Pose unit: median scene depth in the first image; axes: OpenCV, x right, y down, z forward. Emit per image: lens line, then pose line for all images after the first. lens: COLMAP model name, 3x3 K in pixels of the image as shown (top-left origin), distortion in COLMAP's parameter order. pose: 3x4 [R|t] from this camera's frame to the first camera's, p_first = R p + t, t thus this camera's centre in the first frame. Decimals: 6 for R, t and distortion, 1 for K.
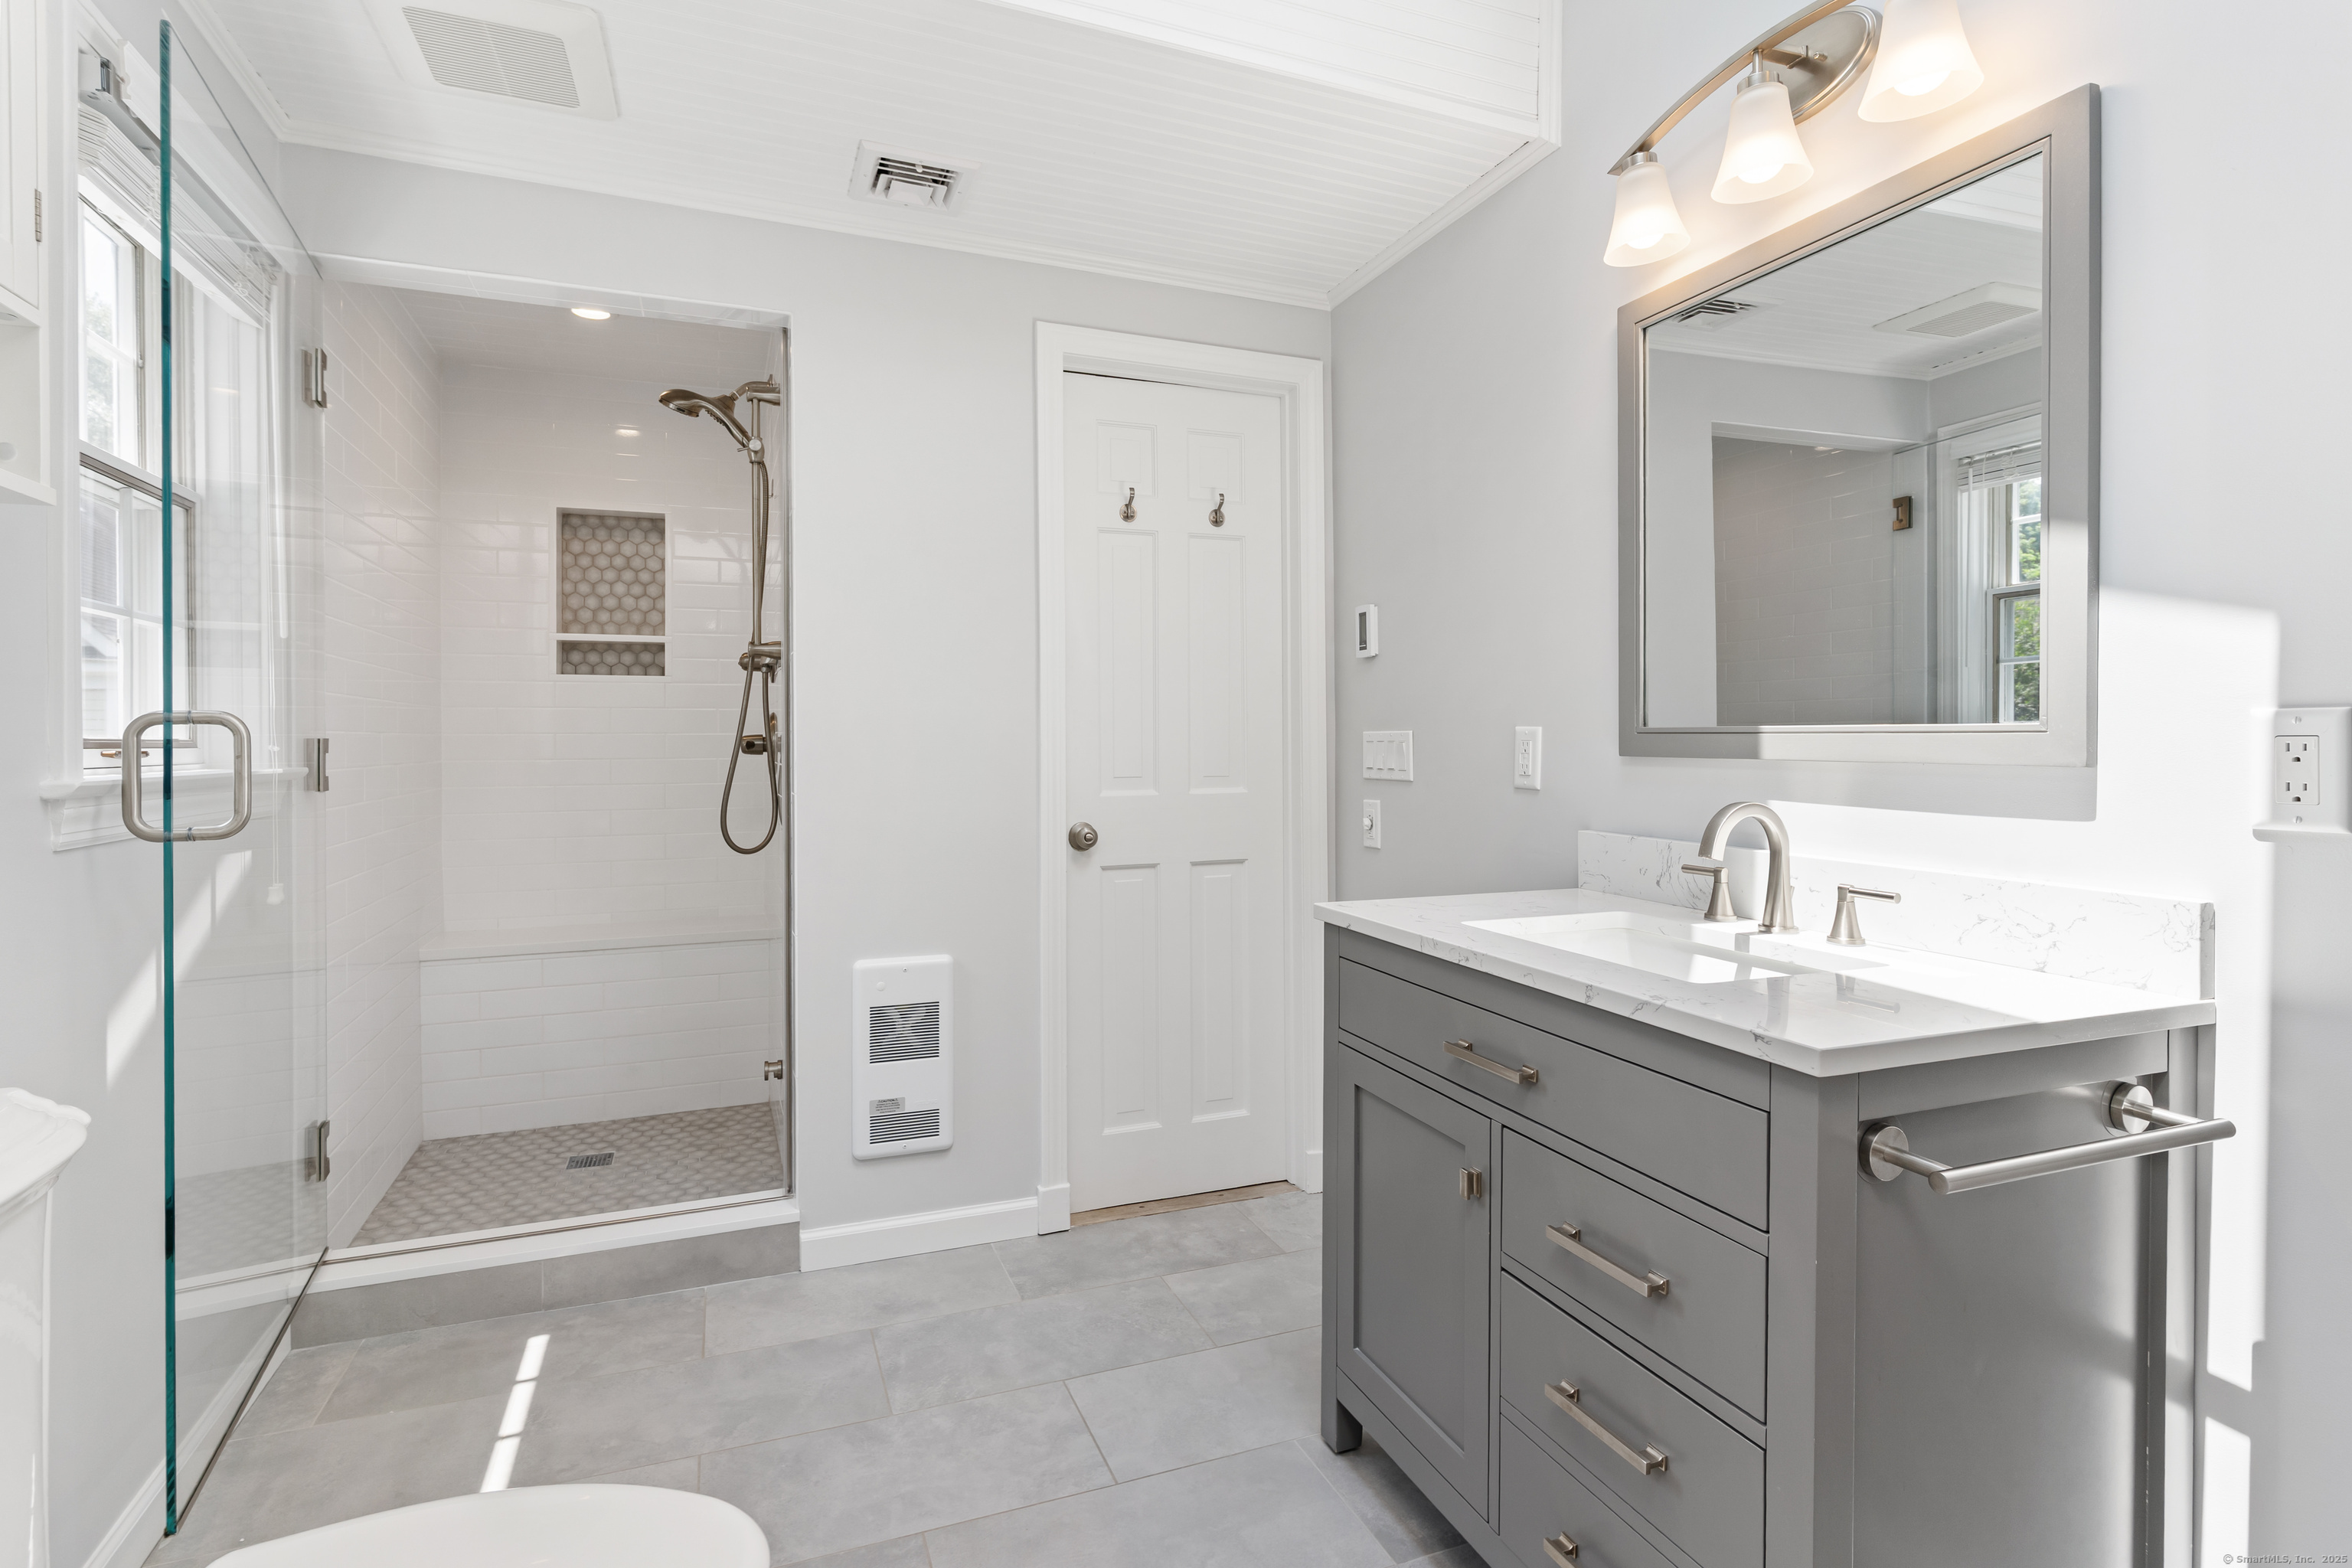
lens RADIAL K [[1130.8, 0, 1171.8], [0, 1130.8, 766.7], [0, 0, 1]] dist [-0.000088, 0.001749]
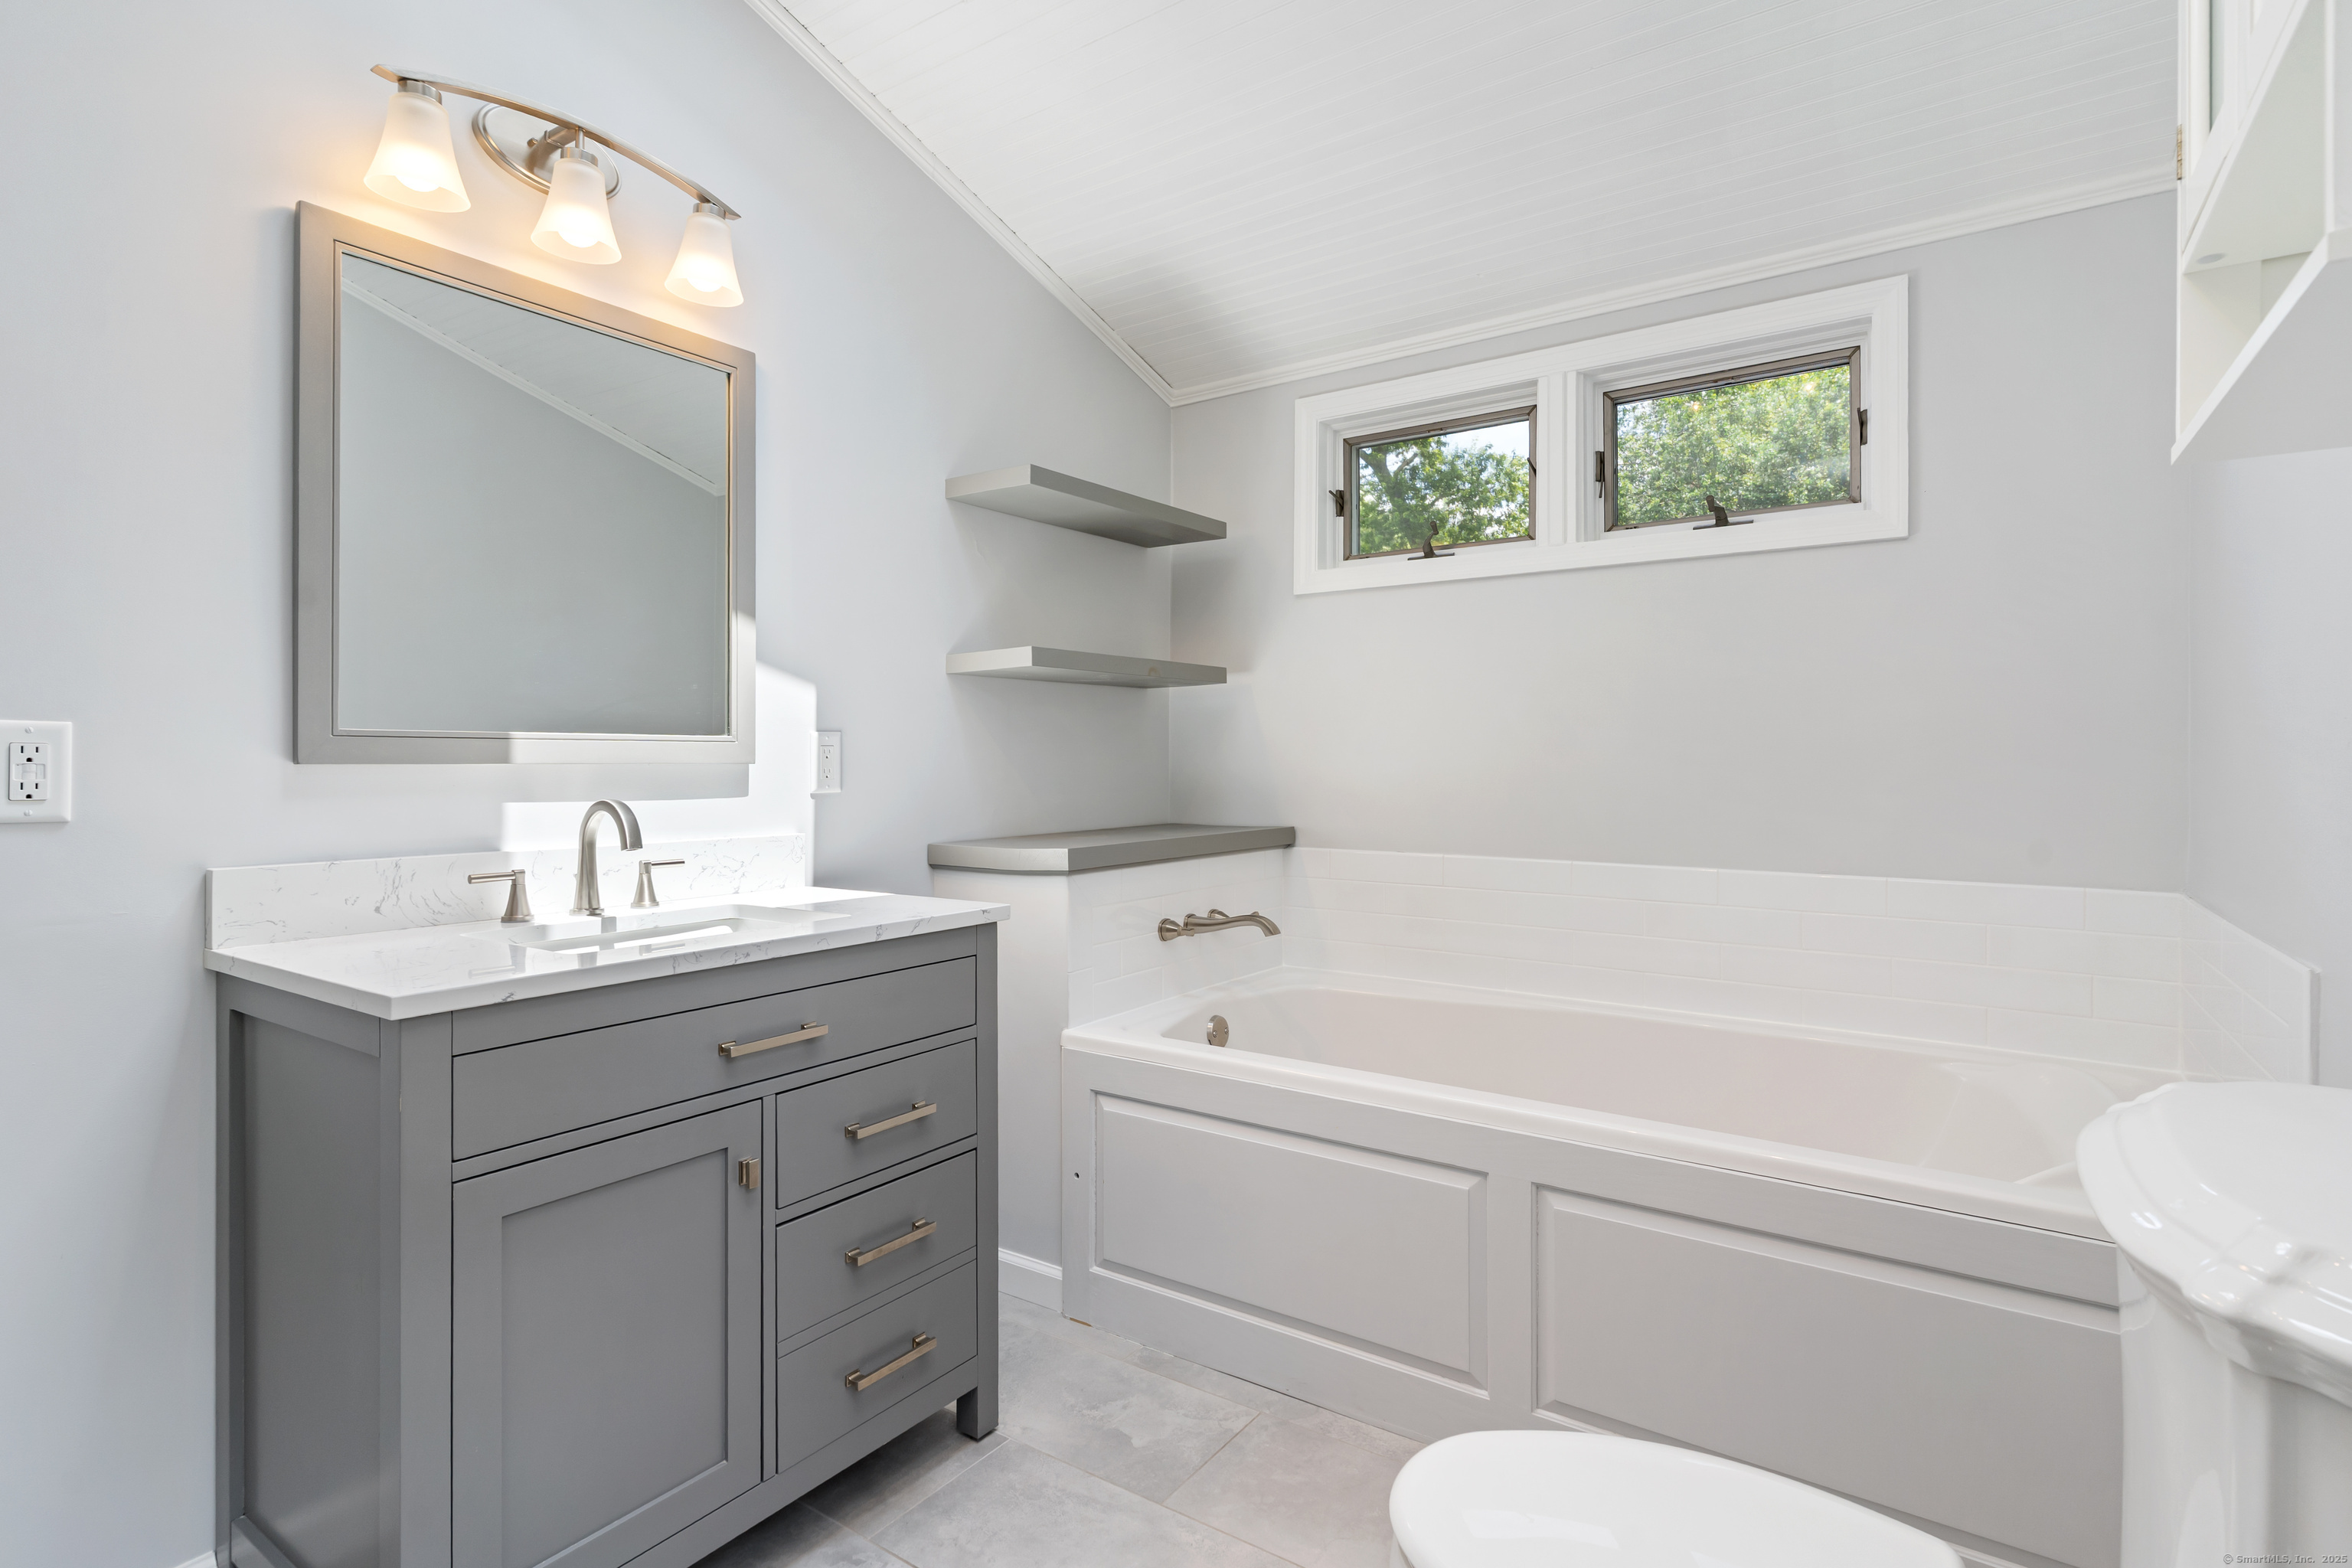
lens RADIAL K [[1130.8, 0, 1179.2], [0, 1130.8, 764.8], [0, 0, 1]] dist [-0.000088, 0.001749]
pose [[-0.549288, -0.014381, 0.835509, -0.804093], [0.011460, 0.999628, 0.024740, -0.028065], [-0.835554, 0.023164, -0.548919, 1.204904]]
